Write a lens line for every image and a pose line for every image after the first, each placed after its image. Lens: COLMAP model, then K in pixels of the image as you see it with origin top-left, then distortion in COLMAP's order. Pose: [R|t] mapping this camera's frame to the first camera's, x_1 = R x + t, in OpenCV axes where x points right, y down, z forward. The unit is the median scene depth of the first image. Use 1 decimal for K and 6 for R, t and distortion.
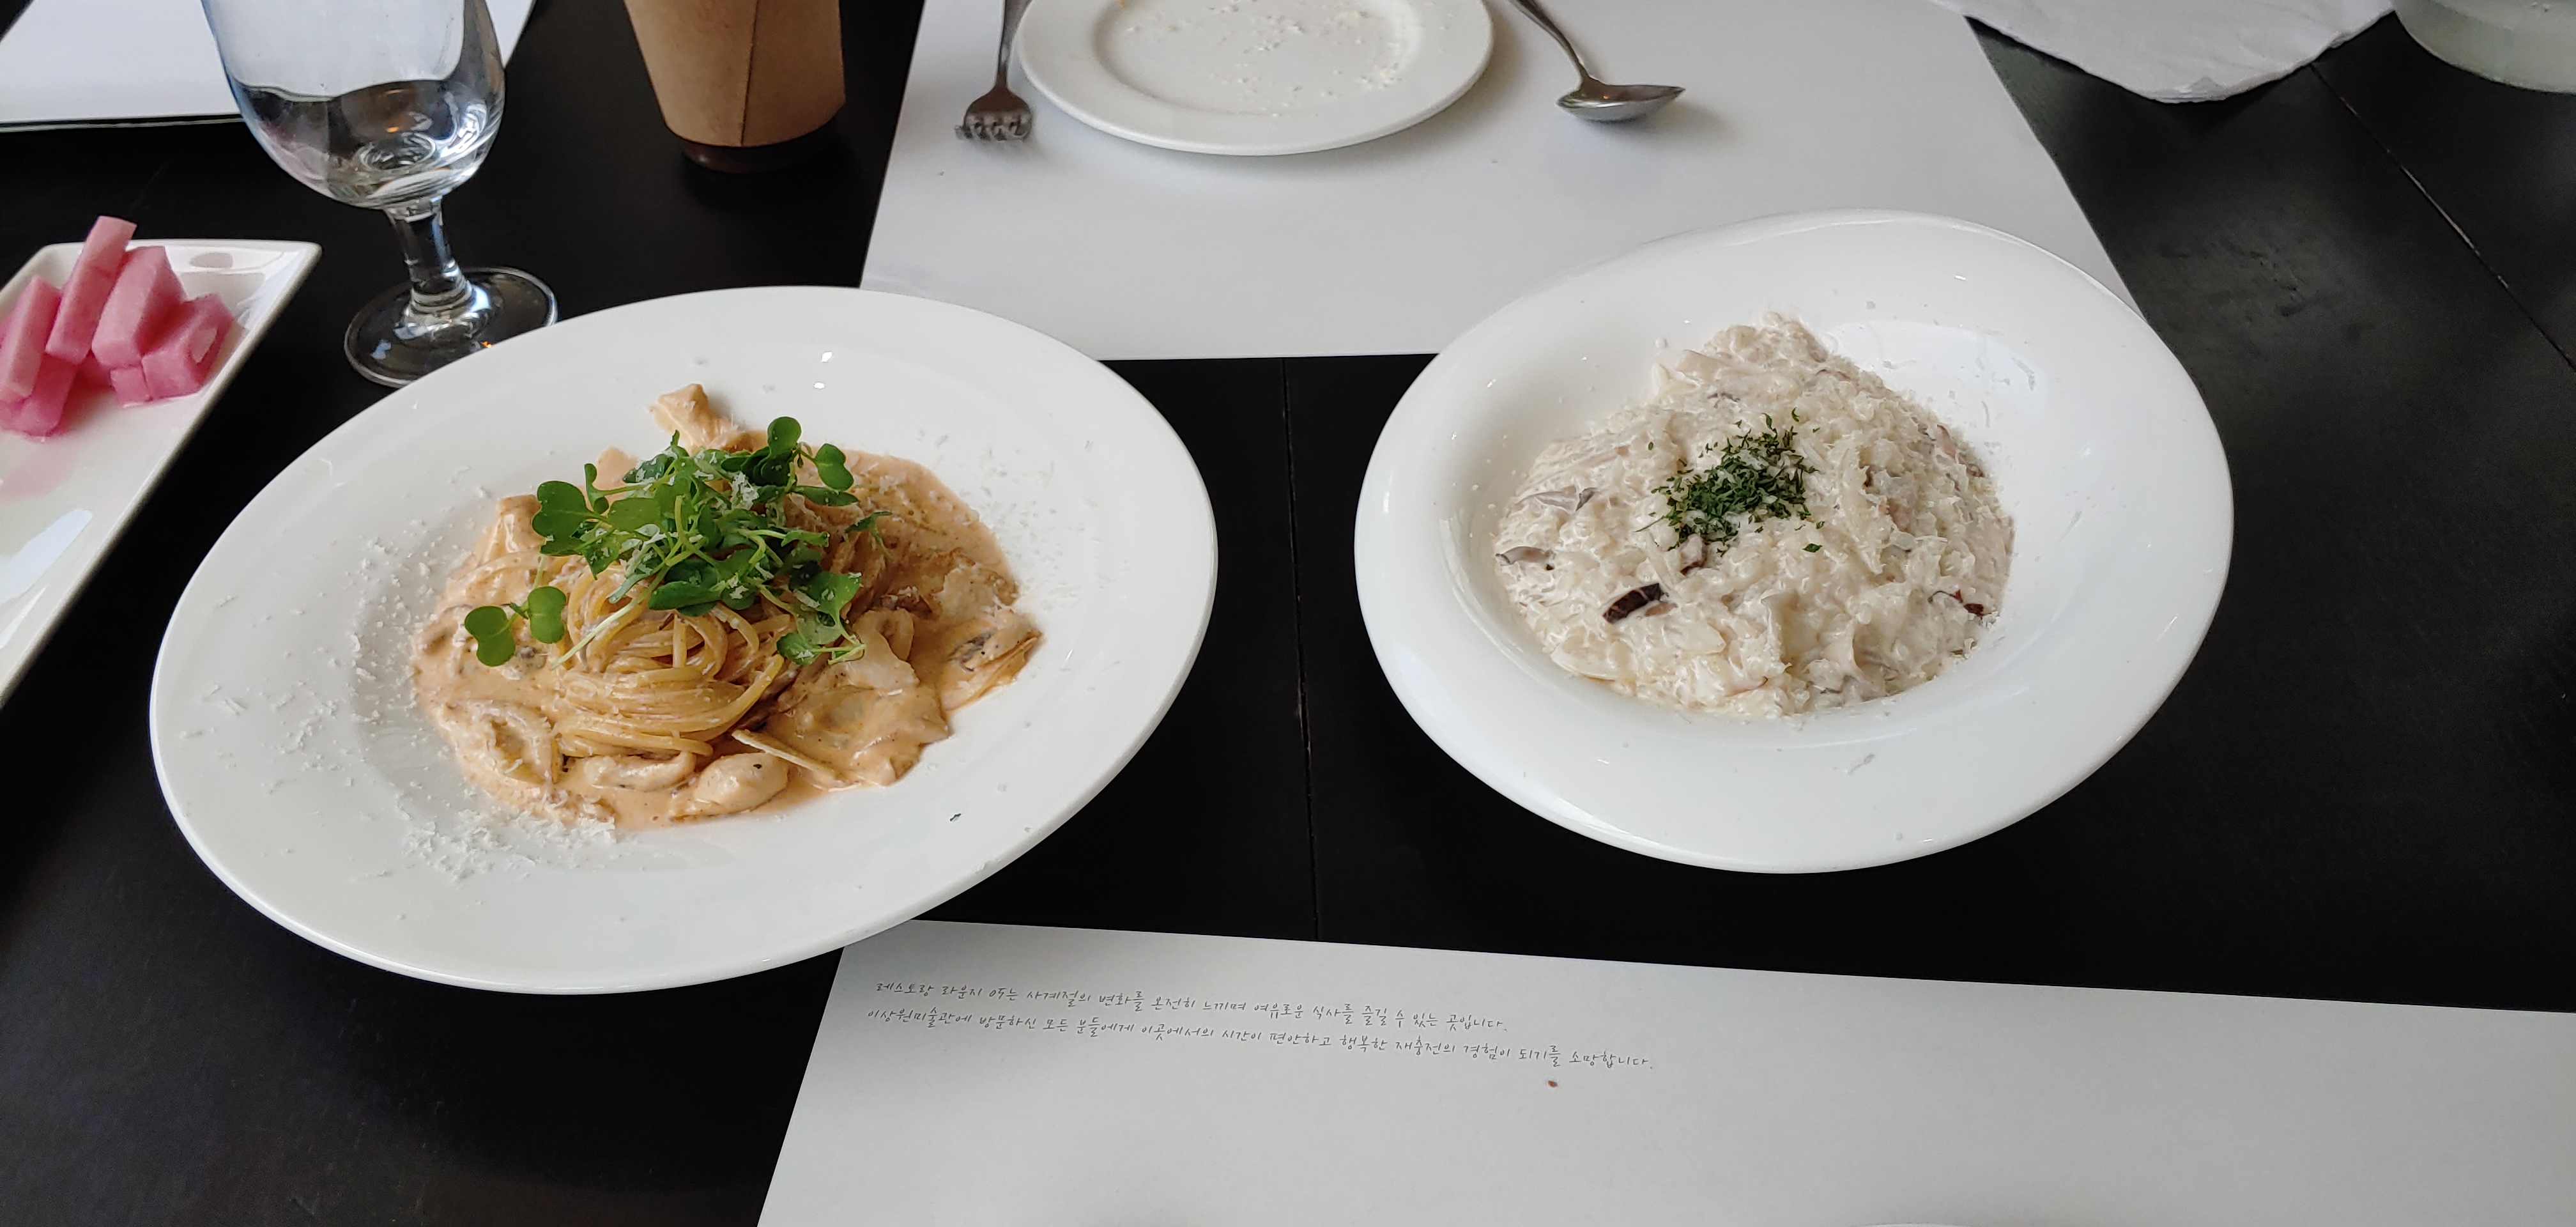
lens RADIAL K [[1759.6, 0, 1292.5], [0, 1759.6, 578.6], [0, 0, 1]] dist [0.152198, -0.444701]
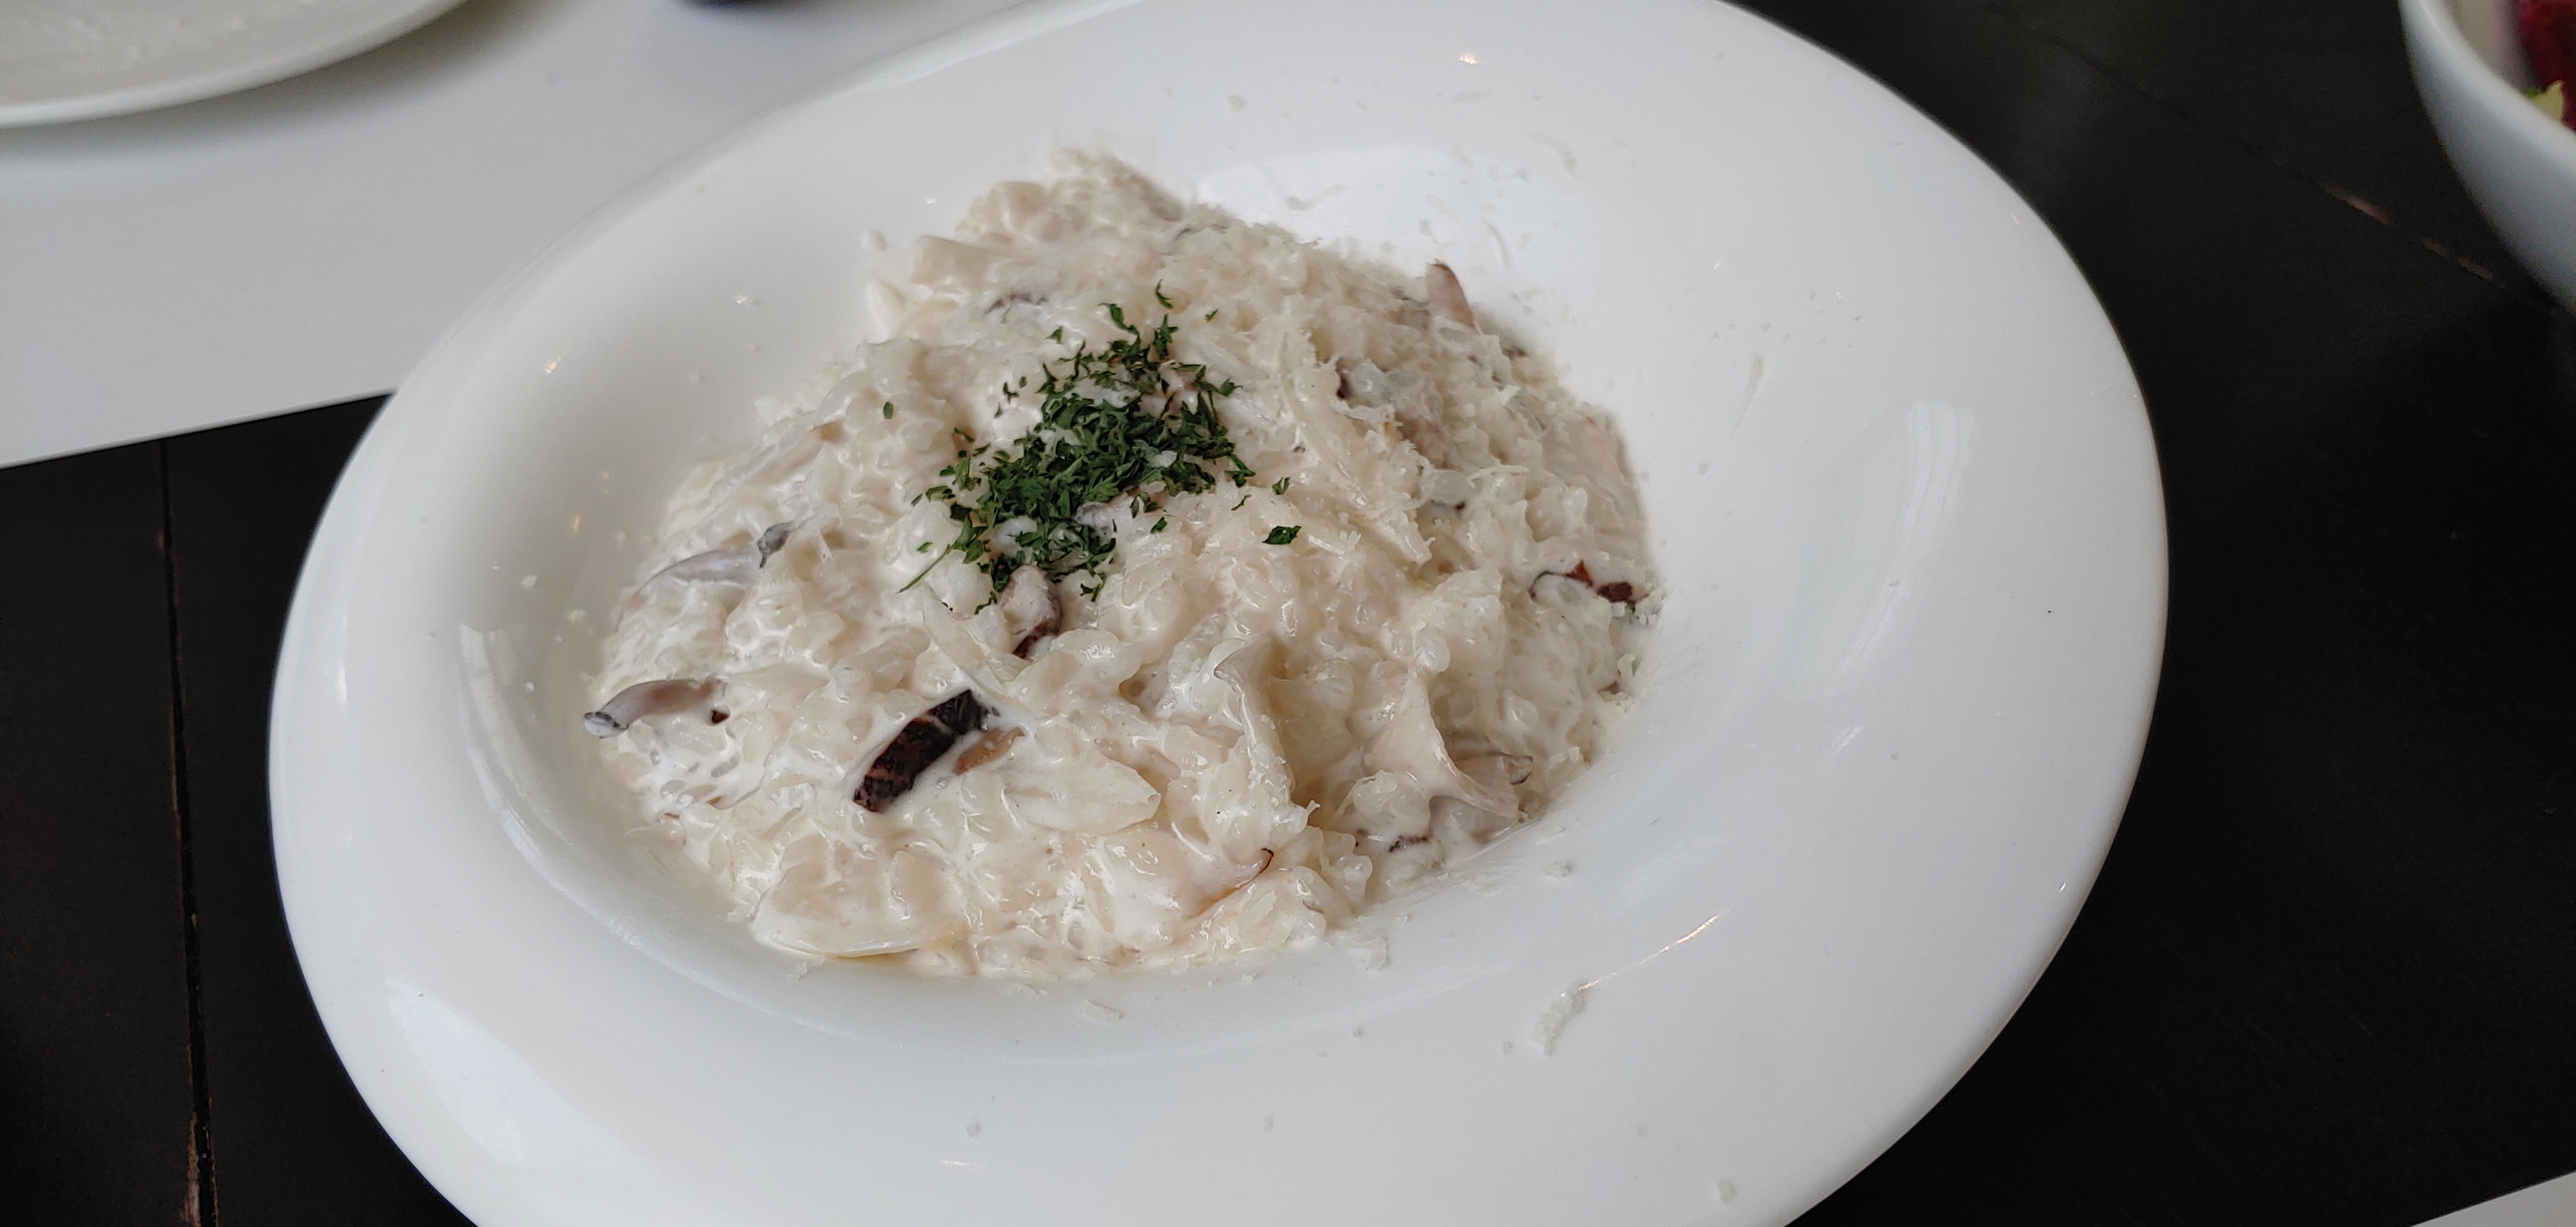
lens RADIAL K [[1759.6, 0, 1292.5], [0, 1759.6, 578.6], [0, 0, 1]] dist [0.152198, -0.444701]
pose [[0.904320, -0.202324, 0.375859, 0.121756], [0.232566, 0.971900, -0.036383, 0.009874], [-0.357936, 0.120313, 0.925962, 0.570829]]
